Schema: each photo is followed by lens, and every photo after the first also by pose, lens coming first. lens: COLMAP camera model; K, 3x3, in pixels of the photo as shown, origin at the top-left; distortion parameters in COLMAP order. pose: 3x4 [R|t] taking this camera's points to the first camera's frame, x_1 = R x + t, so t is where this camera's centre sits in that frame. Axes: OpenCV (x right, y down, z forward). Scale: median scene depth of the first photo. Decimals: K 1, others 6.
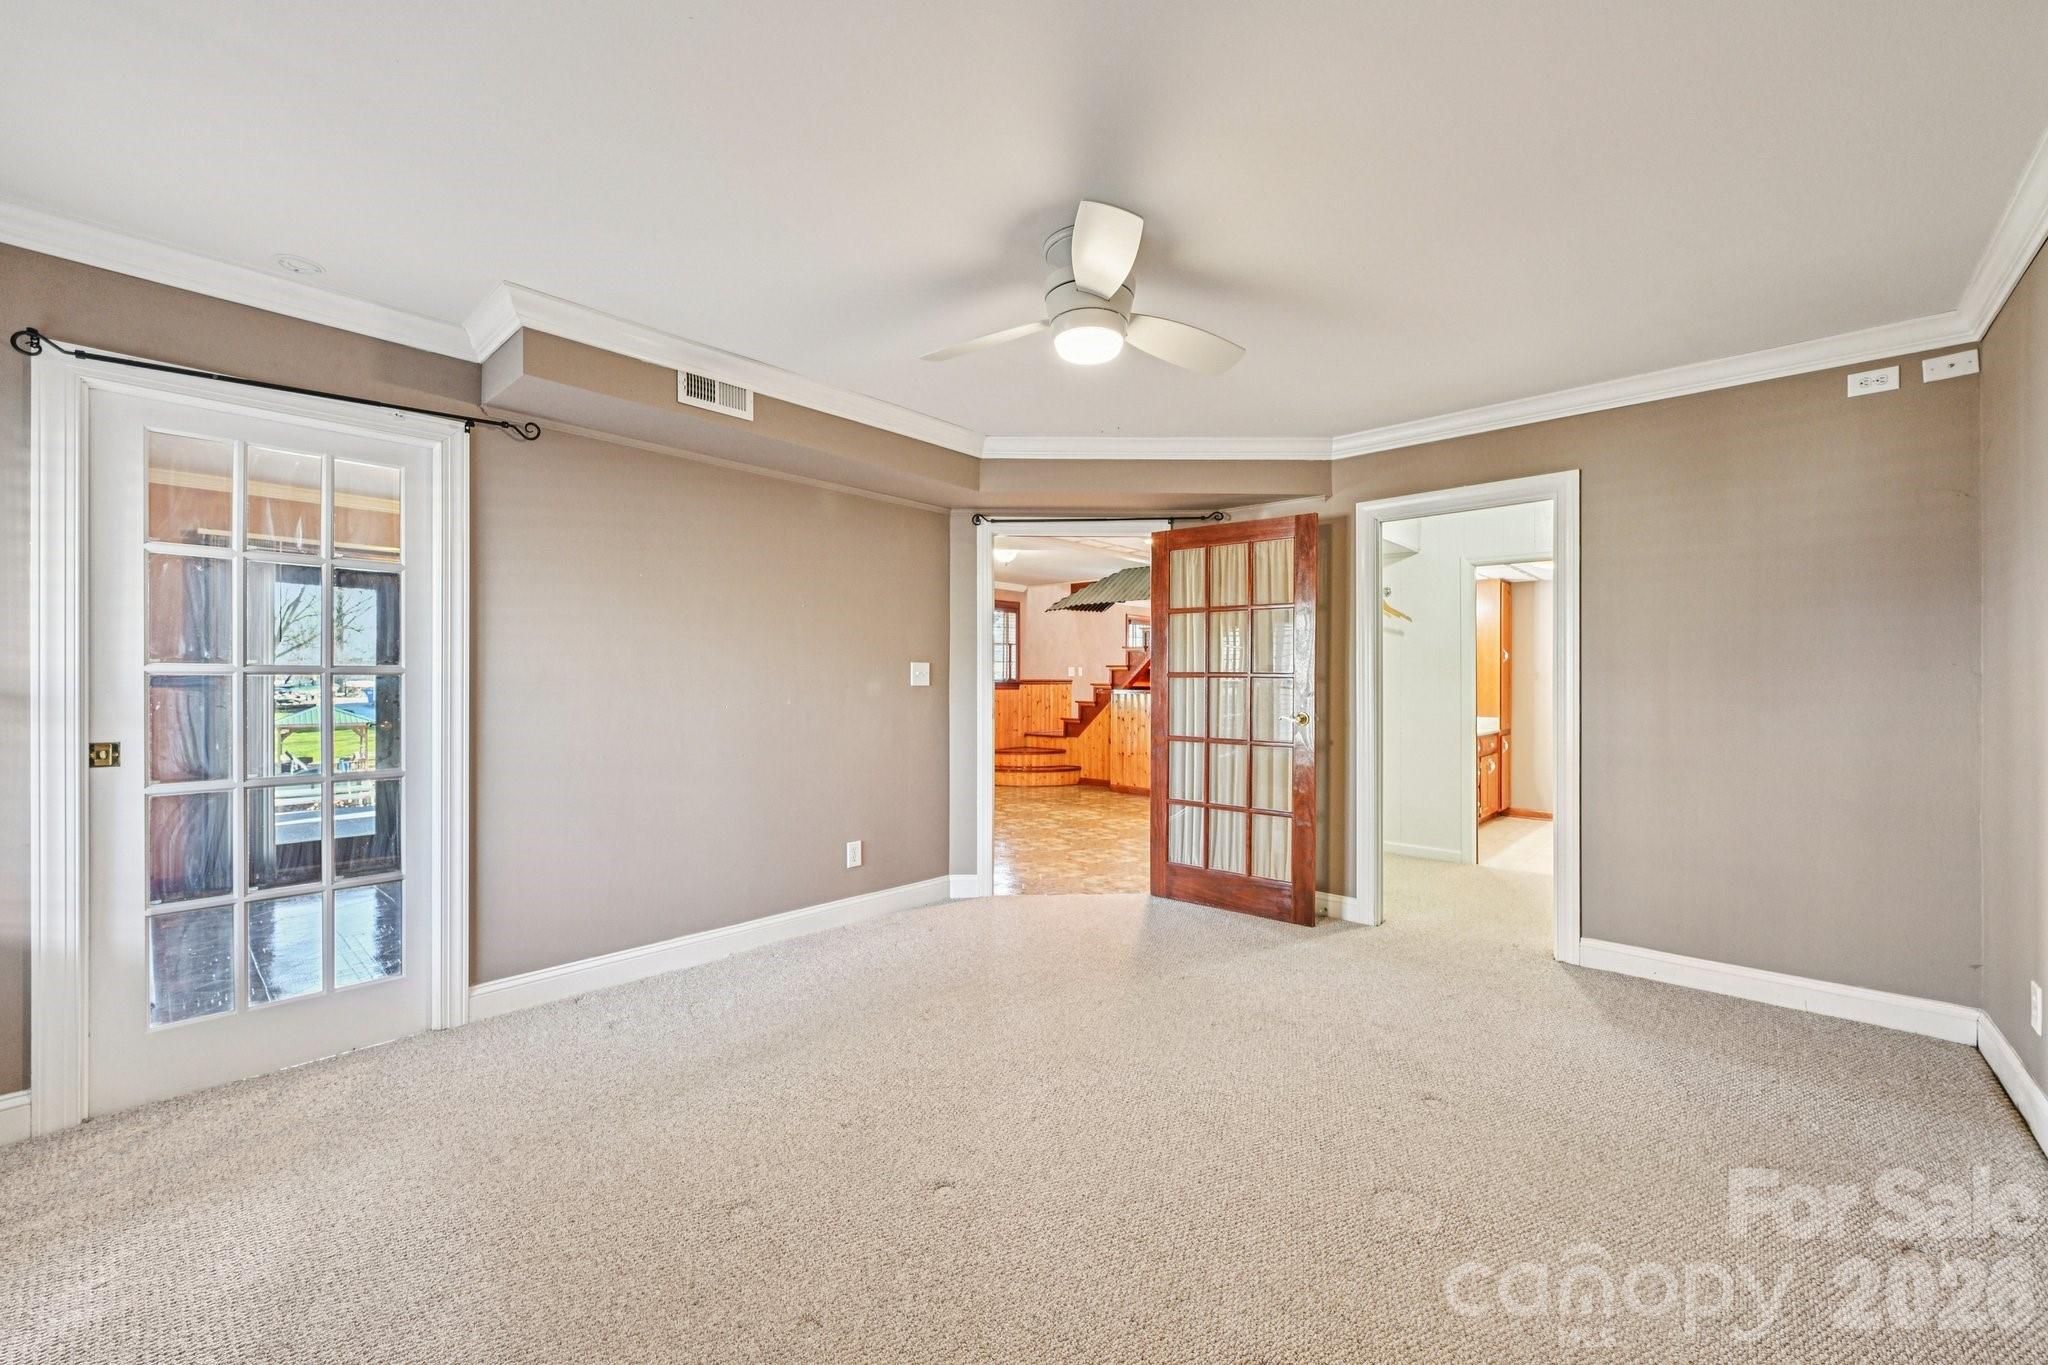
lens RADIAL K [[806.8, 0, 1024.0], [0, 806.8, 687.2], [0, 0, 1]] dist [-0.001165, -0.000061]
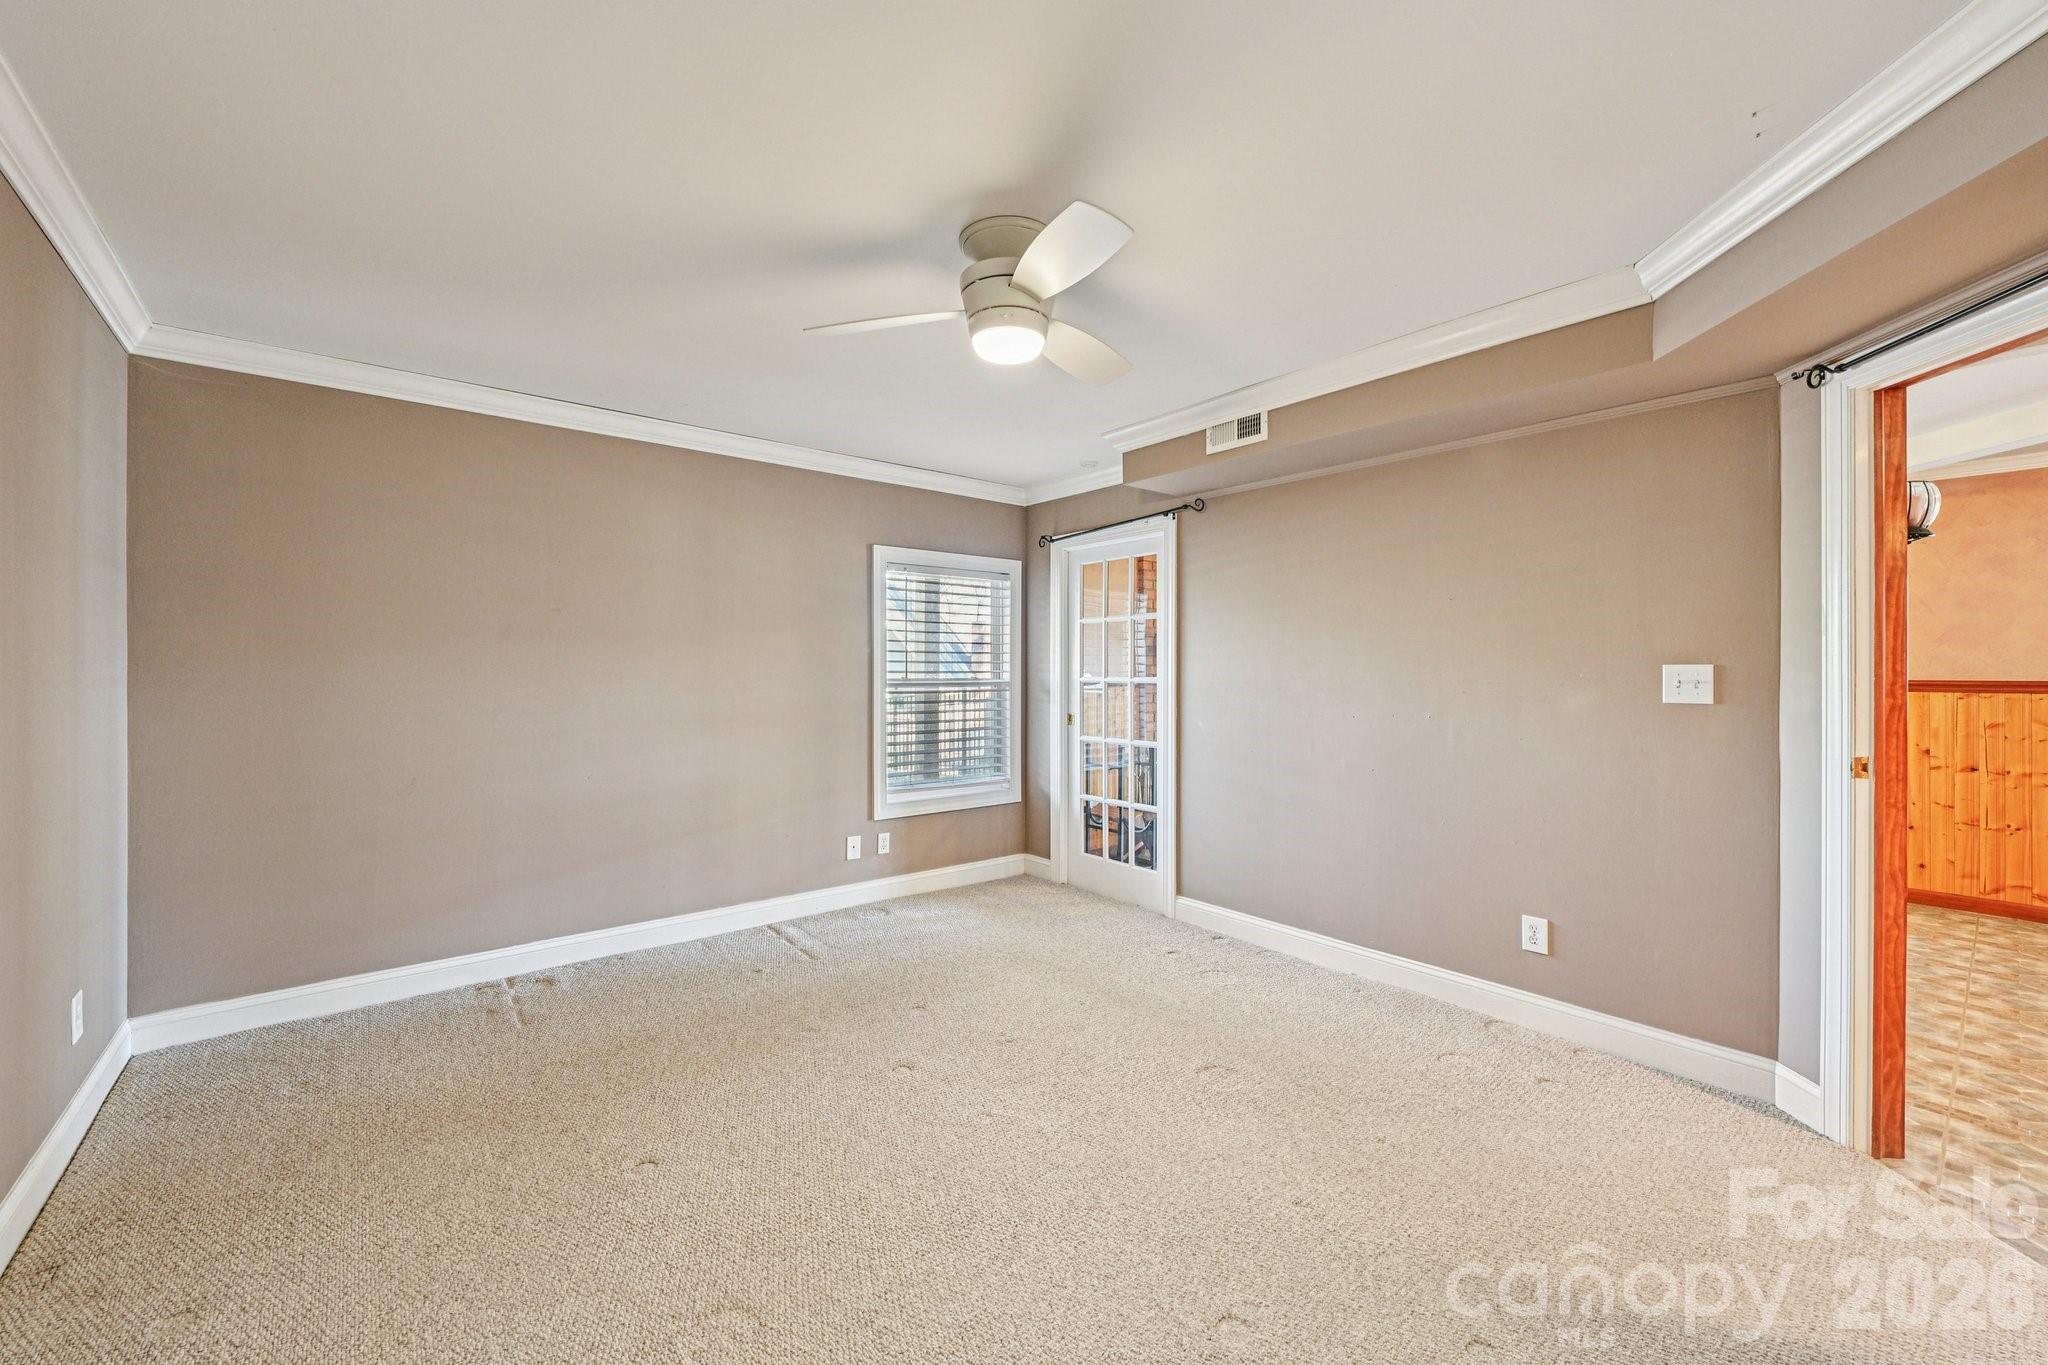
lens RADIAL K [[818.0, 0, 1020.5], [0, 818.0, 674.7], [0, 0, 1]] dist [0.000875, 0.000095]
pose [[-0.152264, 0.000274, -0.988340, 0.673831], [-0.009438, 0.999954, 0.001731, -0.024455], [0.988295, 0.009592, -0.152255, 0.765007]]
